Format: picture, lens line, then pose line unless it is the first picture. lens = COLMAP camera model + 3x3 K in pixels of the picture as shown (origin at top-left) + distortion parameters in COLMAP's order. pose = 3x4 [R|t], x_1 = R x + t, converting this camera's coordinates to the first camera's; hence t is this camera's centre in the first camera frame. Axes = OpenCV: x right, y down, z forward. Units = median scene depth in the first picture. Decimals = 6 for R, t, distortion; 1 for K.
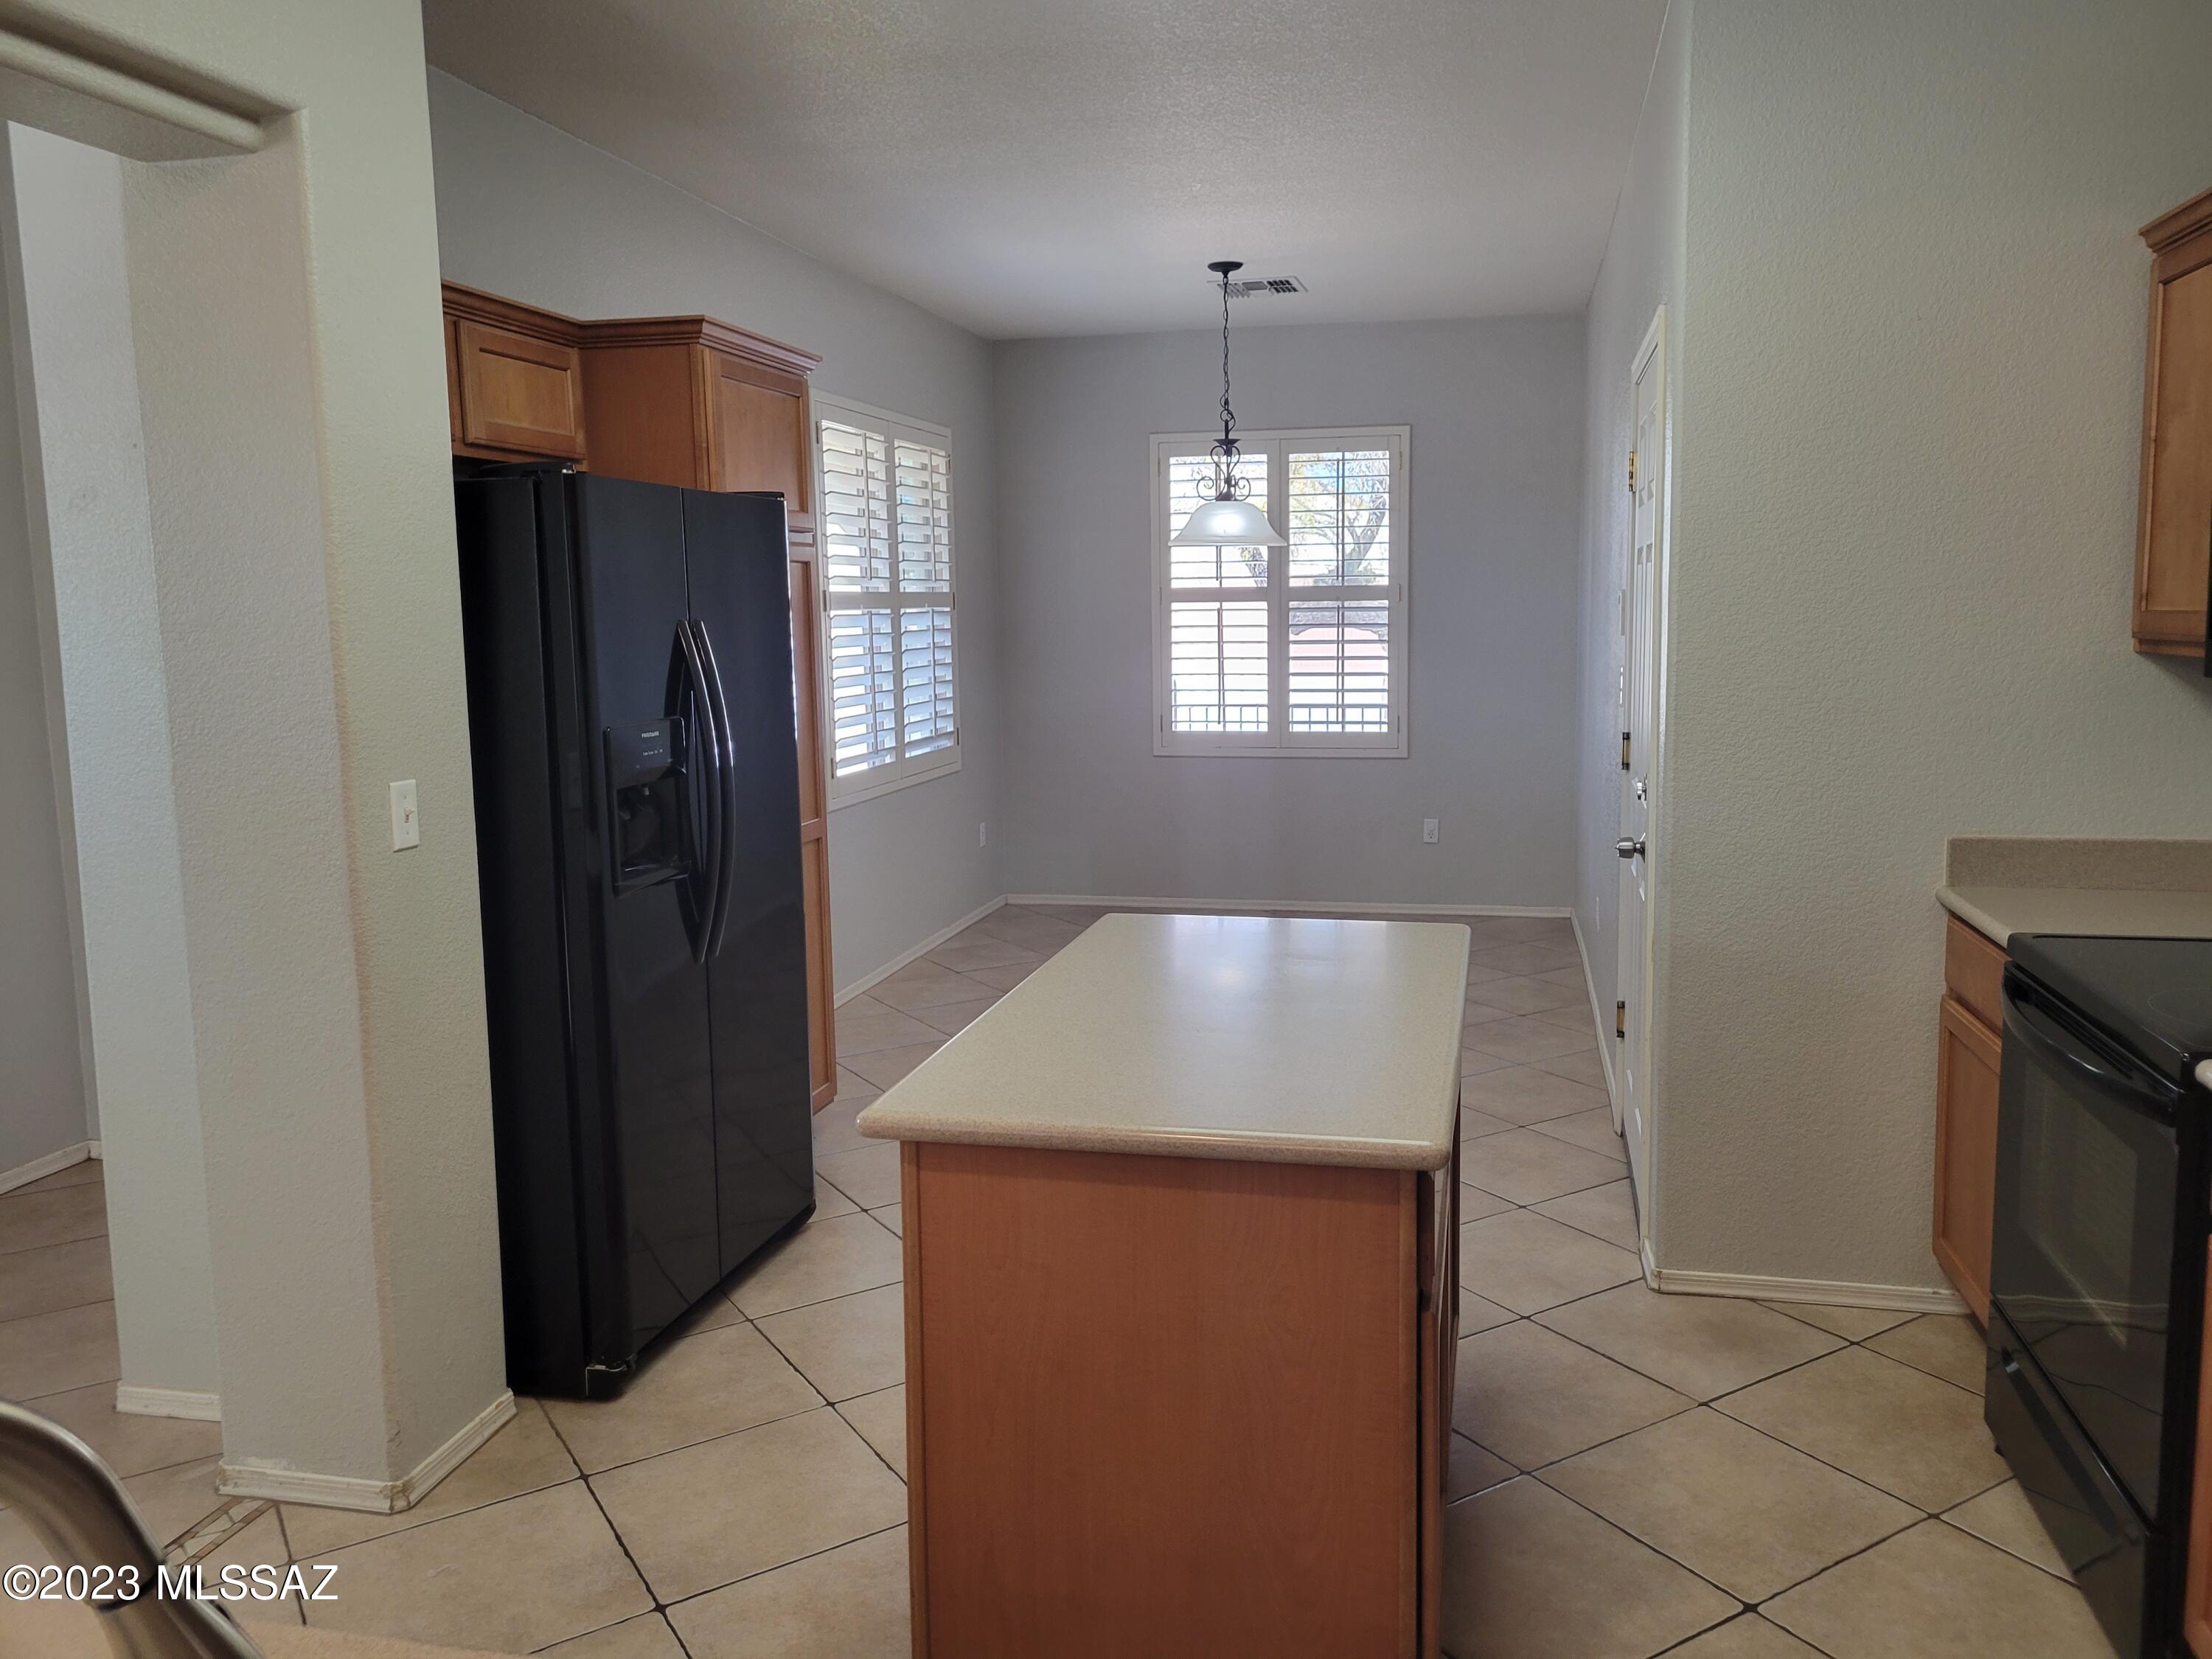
lens RADIAL K [[1677.1, 0, 1117.0], [0, 1677.1, 837.8], [0, 0, 1]] dist [0.046131, -0.019826]
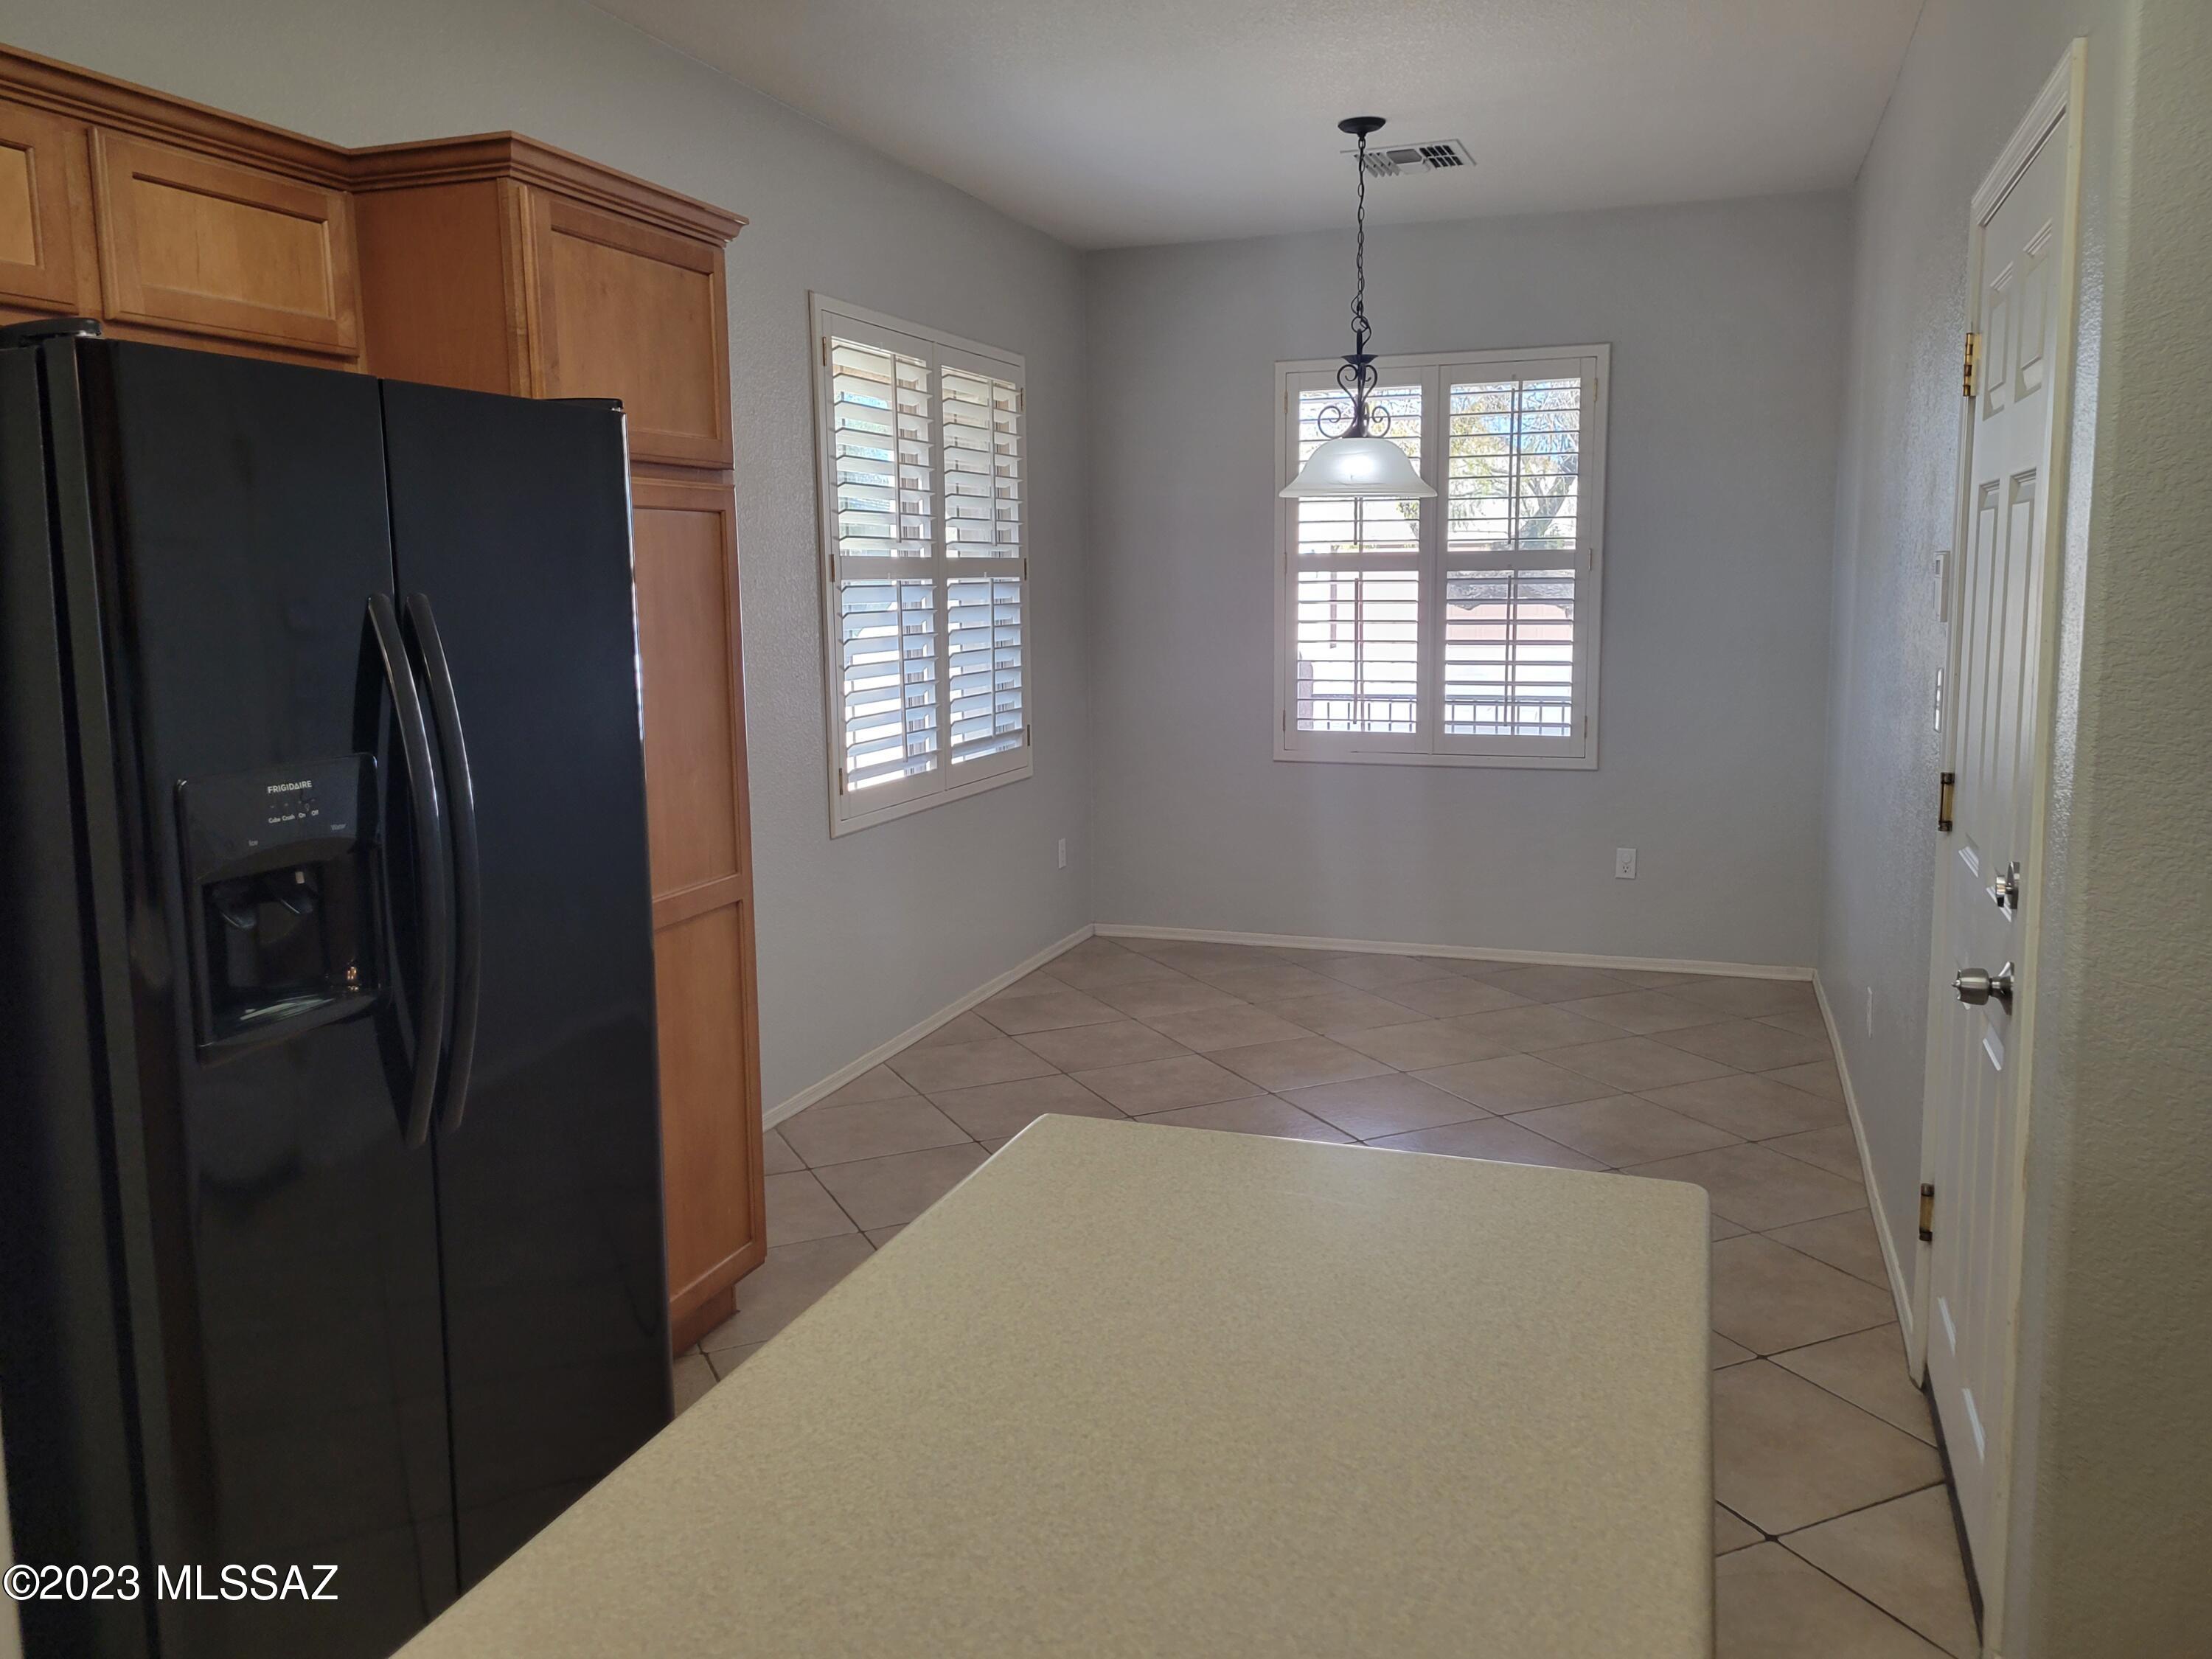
lens RADIAL K [[1677.1, 0, 1093.7], [0, 1677.1, 811.7], [0, 0, 1]] dist [0.046131, -0.019826]
pose [[0.992634, 0.019510, -0.119573, 0.040531], [-0.019275, 0.999809, 0.003123, -0.031132], [0.119611, -0.000795, 0.992820, 0.228086]]
